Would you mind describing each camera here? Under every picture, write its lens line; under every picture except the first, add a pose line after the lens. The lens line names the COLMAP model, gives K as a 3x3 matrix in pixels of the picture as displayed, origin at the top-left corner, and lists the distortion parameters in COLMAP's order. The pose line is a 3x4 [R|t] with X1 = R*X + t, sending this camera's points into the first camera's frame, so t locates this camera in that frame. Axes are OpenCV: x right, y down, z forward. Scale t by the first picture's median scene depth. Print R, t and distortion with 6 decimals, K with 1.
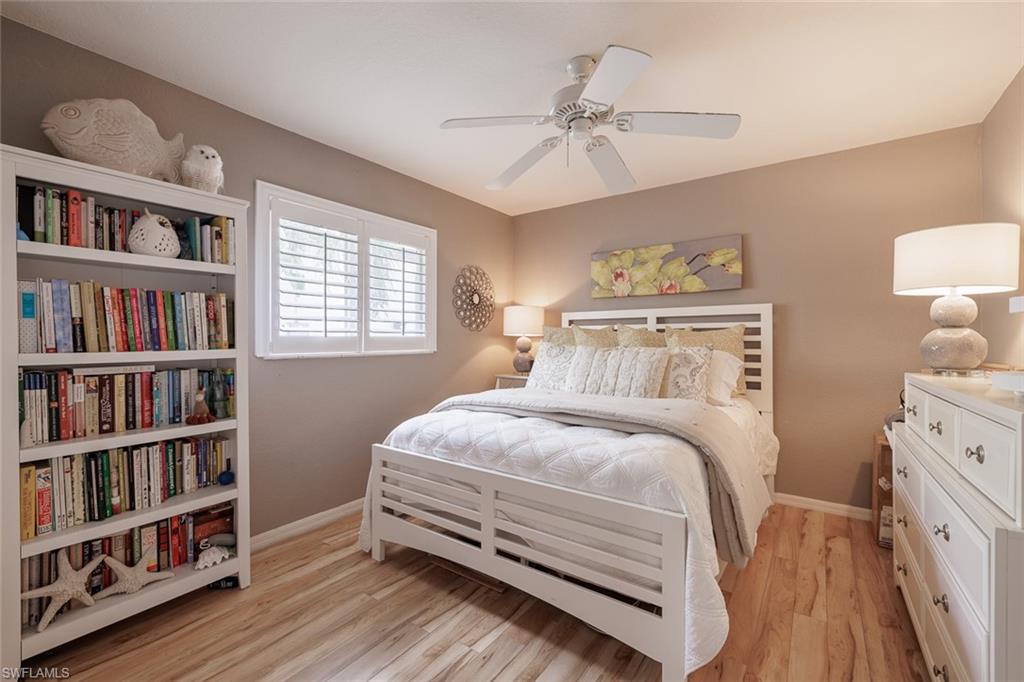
lens RADIAL K [[427.0, 0, 508.0], [0, 427.0, 340.6], [0, 0, 1]] dist [0.001521, -0.000461]
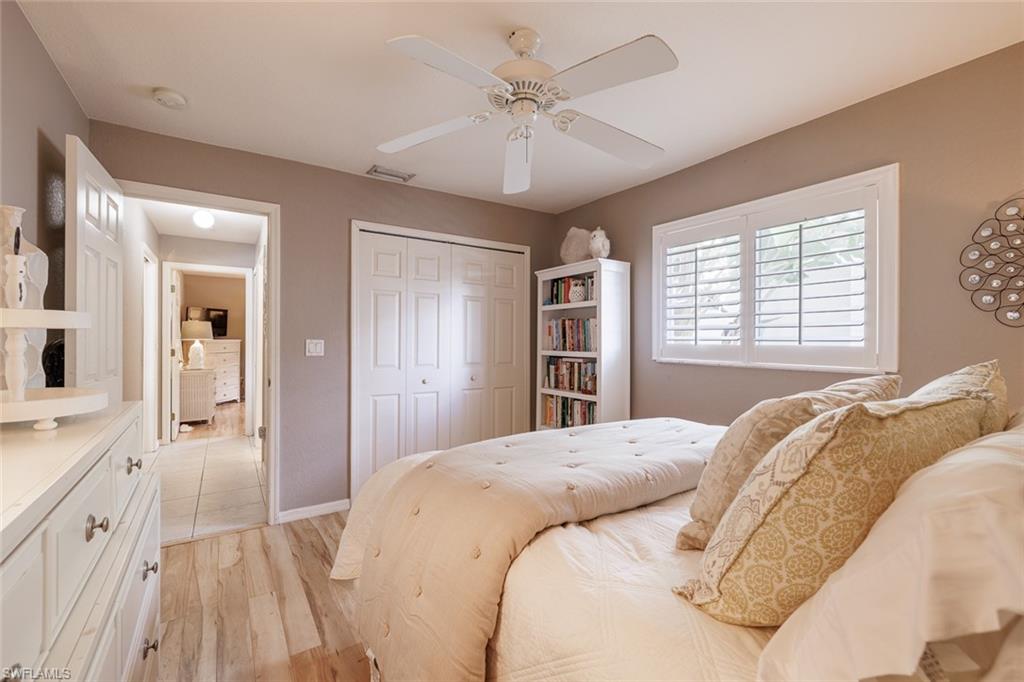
lens RADIAL K [[427.0, 0, 511.0], [0, 427.0, 347.7], [0, 0, 1]] dist [0.001521, -0.000461]
pose [[-0.342919, 0.009206, -0.939320, 1.058411], [-0.017369, 0.999719, 0.016139, -0.017763], [0.939204, 0.021849, -0.342663, 1.360783]]
